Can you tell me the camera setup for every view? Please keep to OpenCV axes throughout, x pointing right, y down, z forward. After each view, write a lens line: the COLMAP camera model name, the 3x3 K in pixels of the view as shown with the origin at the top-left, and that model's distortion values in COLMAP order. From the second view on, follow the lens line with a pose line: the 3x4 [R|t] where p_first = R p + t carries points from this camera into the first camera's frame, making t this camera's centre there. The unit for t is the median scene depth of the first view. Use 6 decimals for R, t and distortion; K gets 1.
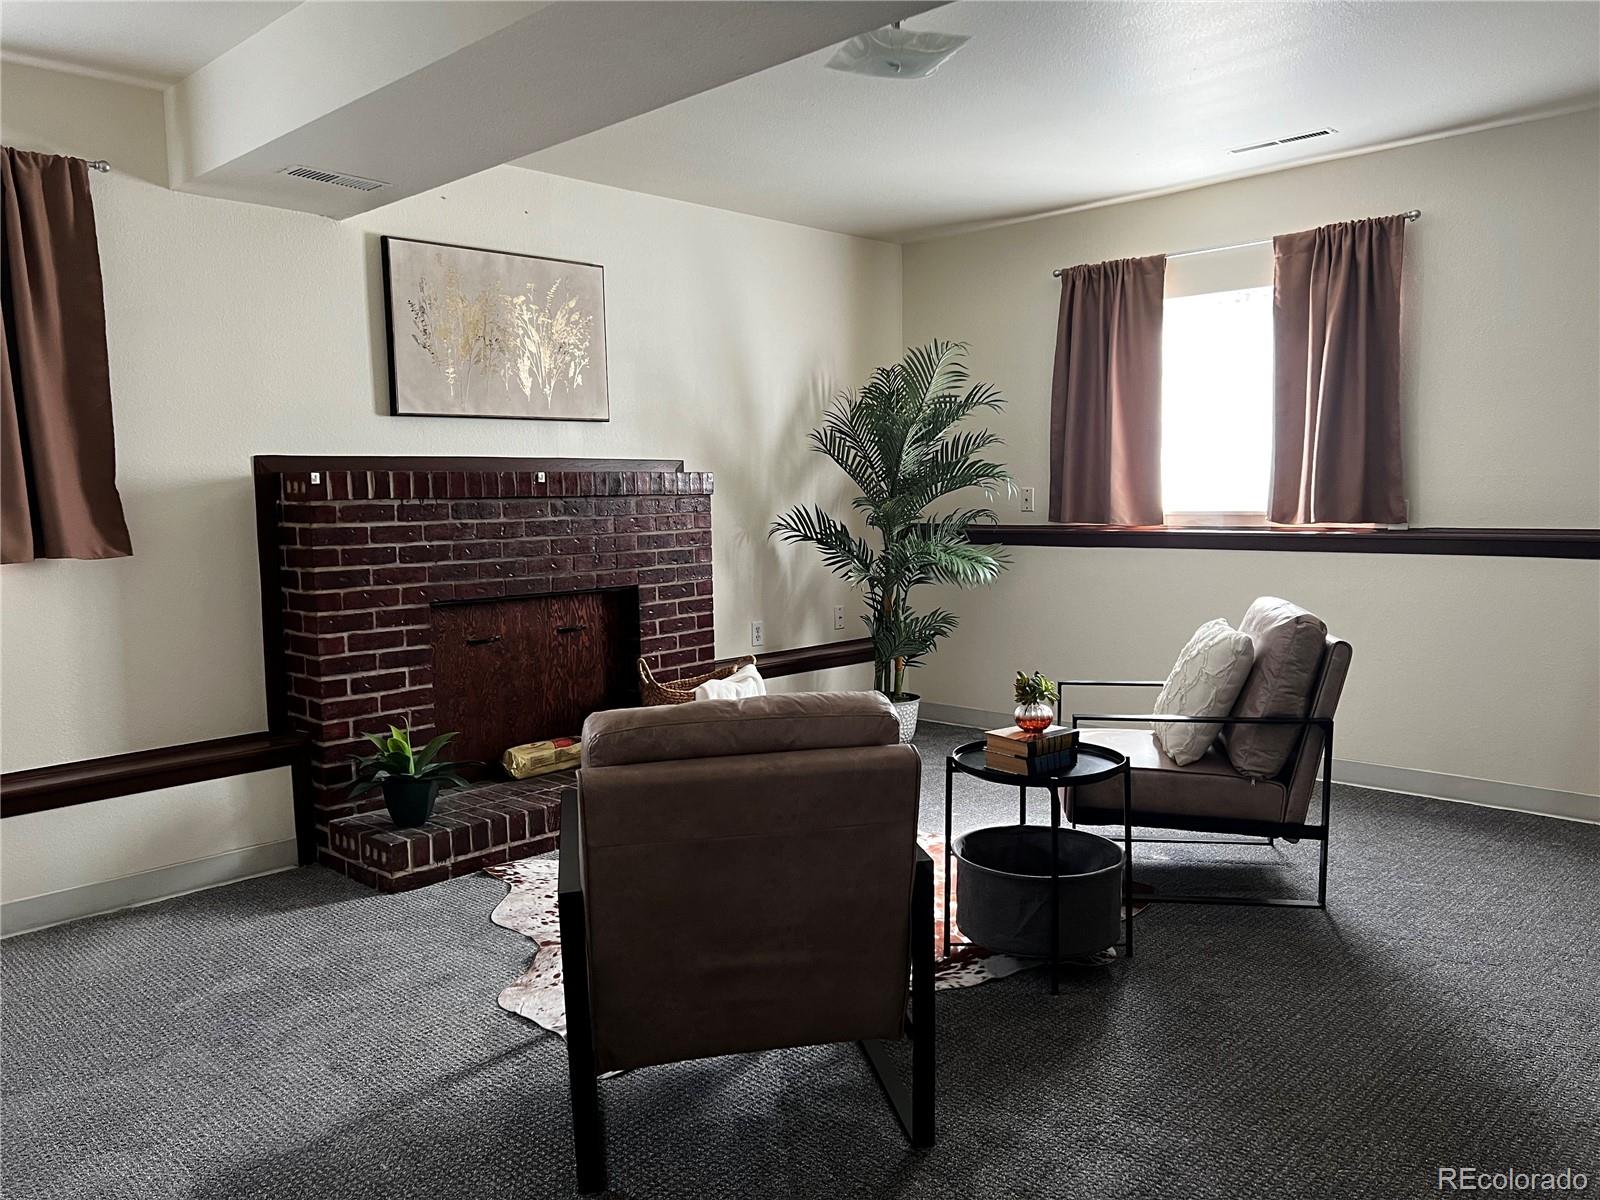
lens RADIAL K [[1178.4, 0, 808.8], [0, 1178.4, 610.2], [0, 0, 1]] dist [0.005660, -0.006172]
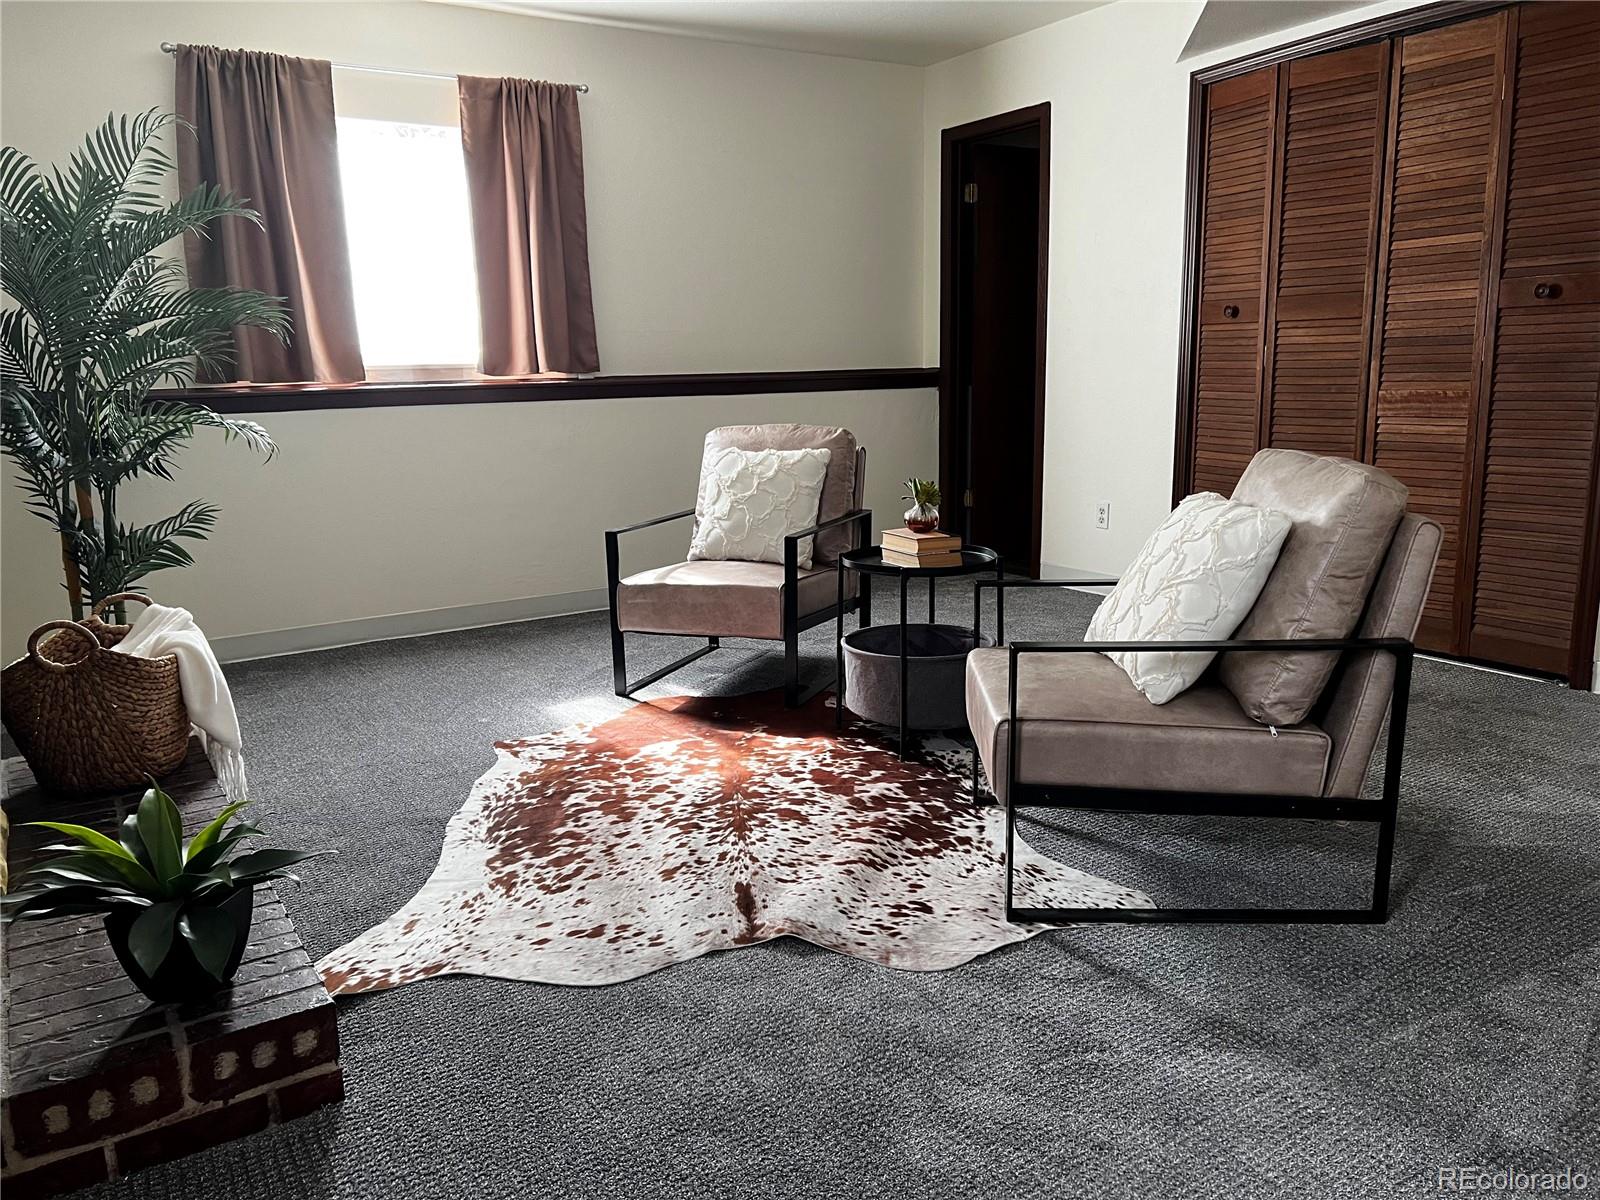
lens RADIAL K [[1178.4, 0, 808.8], [0, 1178.4, 610.2], [0, 0, 1]] dist [0.005660, -0.006172]
pose [[0.246046, -0.188021, 0.950847, -0.532537], [0.120271, 0.979345, 0.162534, -0.008475], [-0.961767, 0.074369, 0.263577, 0.492021]]
